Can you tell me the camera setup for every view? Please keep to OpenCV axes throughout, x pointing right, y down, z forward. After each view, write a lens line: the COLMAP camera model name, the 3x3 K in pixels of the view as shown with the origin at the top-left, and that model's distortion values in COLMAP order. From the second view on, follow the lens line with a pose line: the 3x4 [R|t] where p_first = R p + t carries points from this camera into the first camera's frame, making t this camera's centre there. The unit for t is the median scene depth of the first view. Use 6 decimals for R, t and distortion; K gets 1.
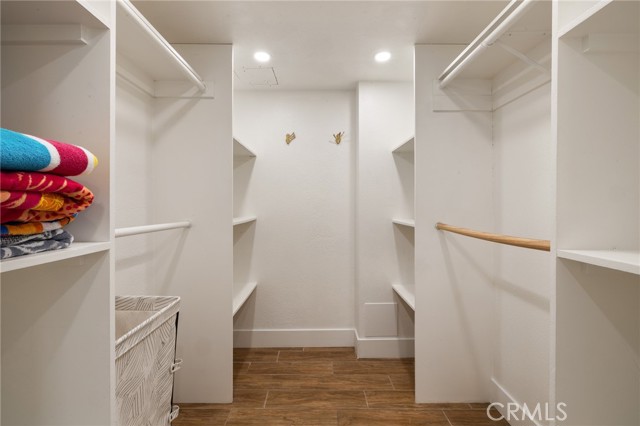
lens RADIAL K [[268.3, 0, 320.3], [0, 268.3, 205.0], [0, 0, 1]] dist [-0.004017, 0.000929]
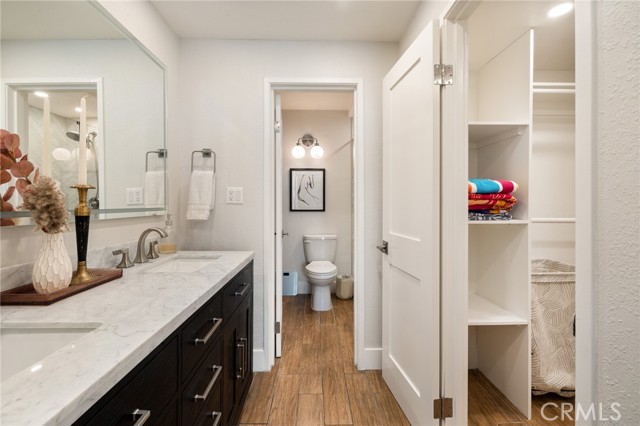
lens RADIAL K [[268.3, 0, 314.9], [0, 268.3, 203.7], [0, 0, 1]] dist [-0.004017, 0.000929]
pose [[0.000122, 0.006409, -0.999979, 1.879094], [-0.004142, 0.999971, 0.006409, -0.009660], [0.999991, 0.004141, 0.000149, -1.013741]]
